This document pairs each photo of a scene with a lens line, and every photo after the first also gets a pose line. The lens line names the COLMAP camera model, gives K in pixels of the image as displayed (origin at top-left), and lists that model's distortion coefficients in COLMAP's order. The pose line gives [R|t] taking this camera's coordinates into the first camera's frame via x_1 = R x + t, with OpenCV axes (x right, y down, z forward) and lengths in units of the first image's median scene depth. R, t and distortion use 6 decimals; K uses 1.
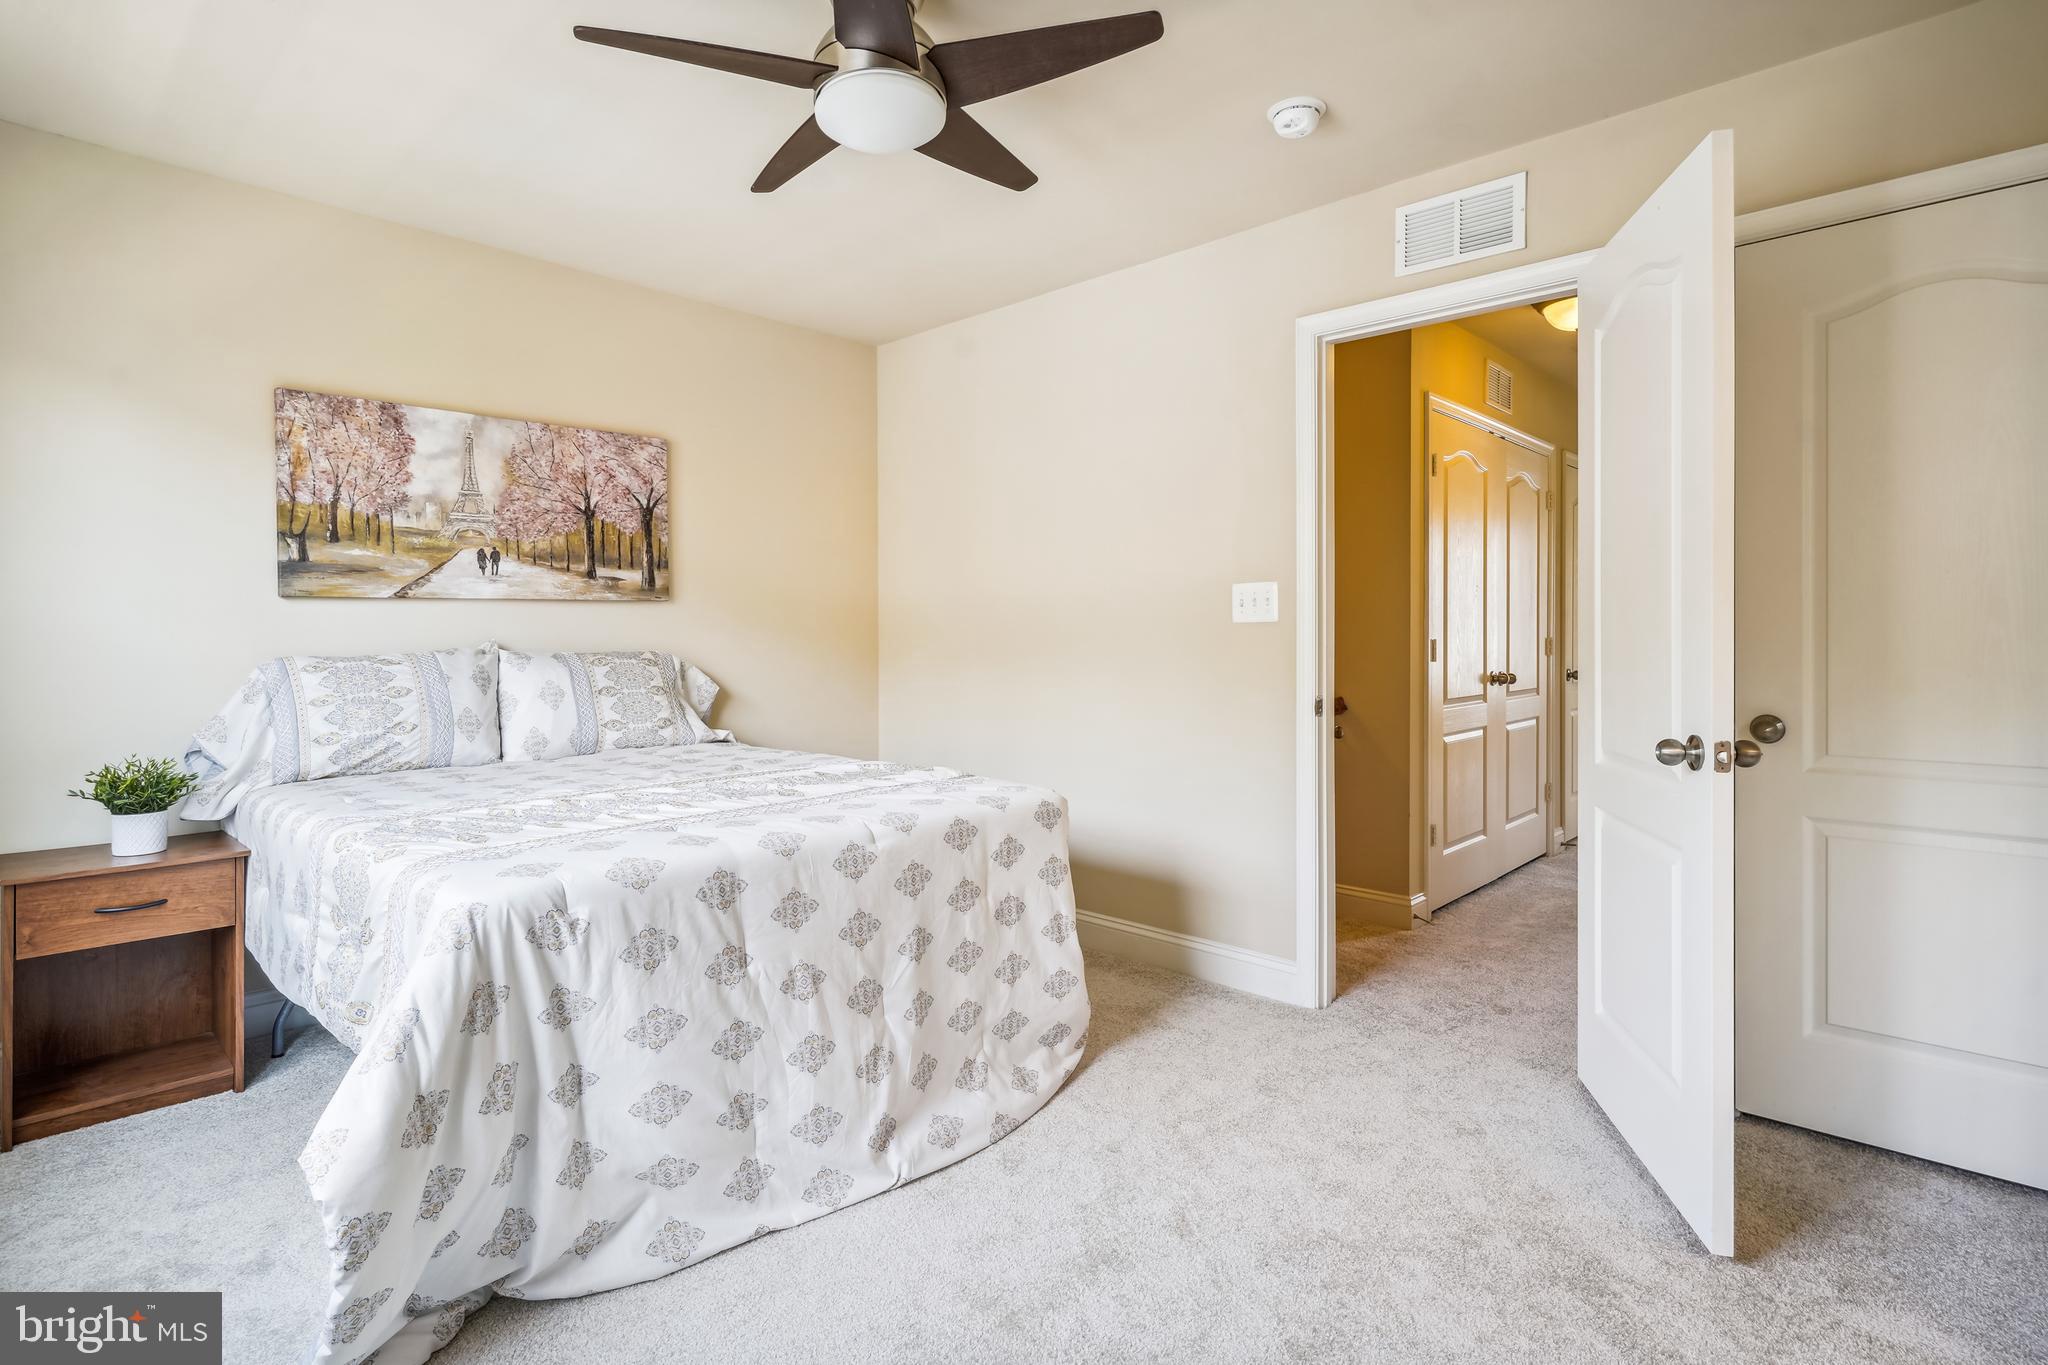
lens RADIAL K [[1042.5, 0, 1005.5], [0, 1042.5, 629.9], [0, 0, 1]] dist [0.002527, 0.000886]
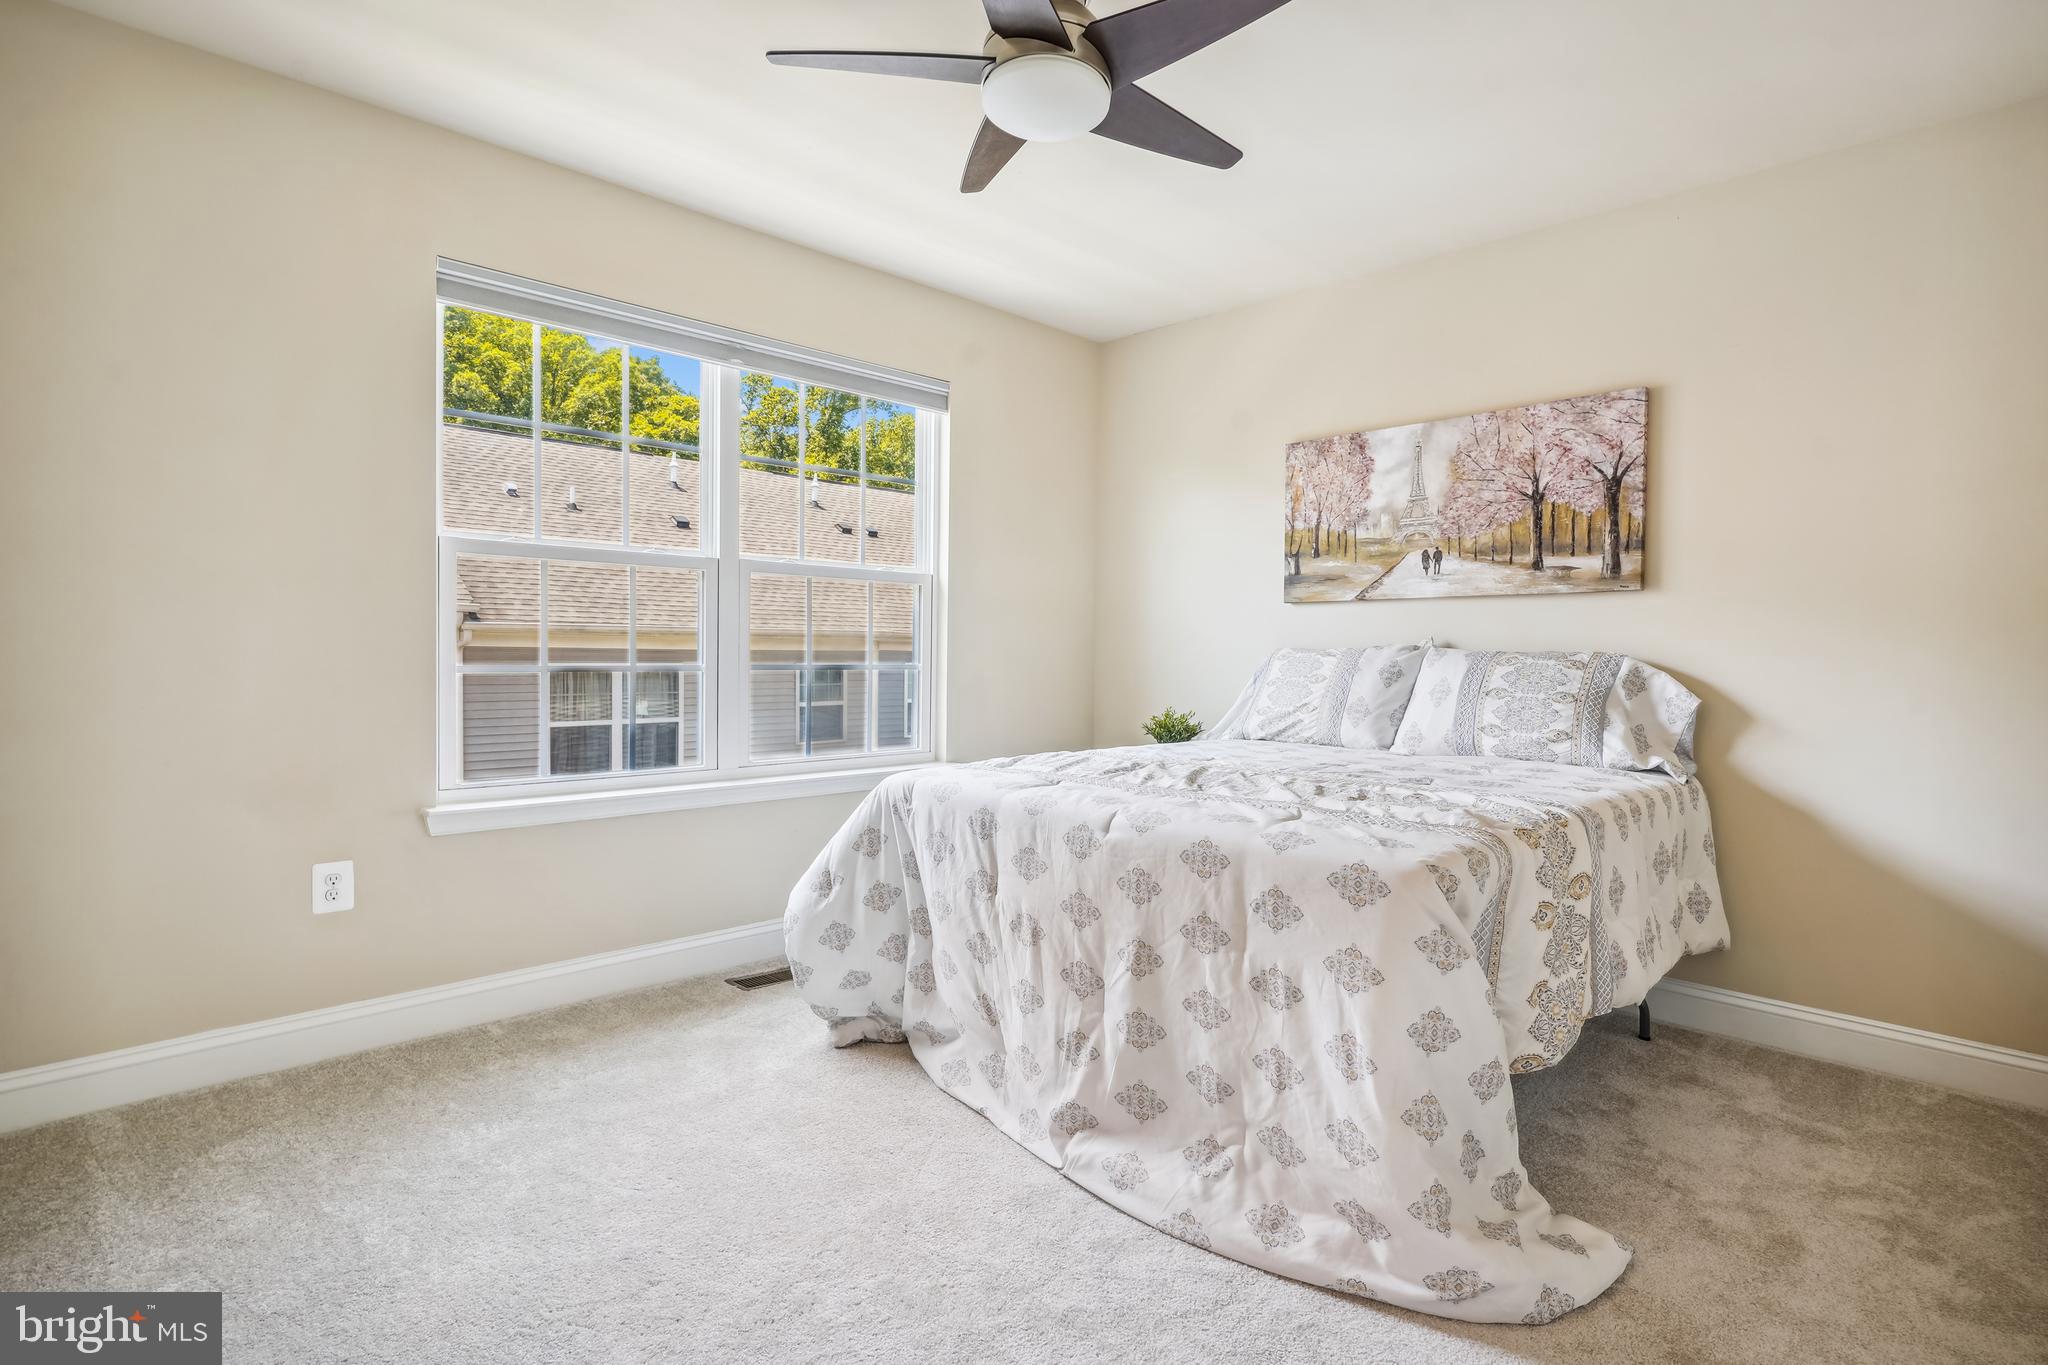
lens RADIAL K [[1042.5, 0, 1023.9], [0, 1042.5, 666.9], [0, 0, 1]] dist [0.002527, 0.000886]
pose [[-0.042880, 0.021958, -0.998839, 0.590530], [-0.009689, 0.999702, 0.022393, 0.021086], [0.999033, 0.010638, -0.042655, 0.674658]]
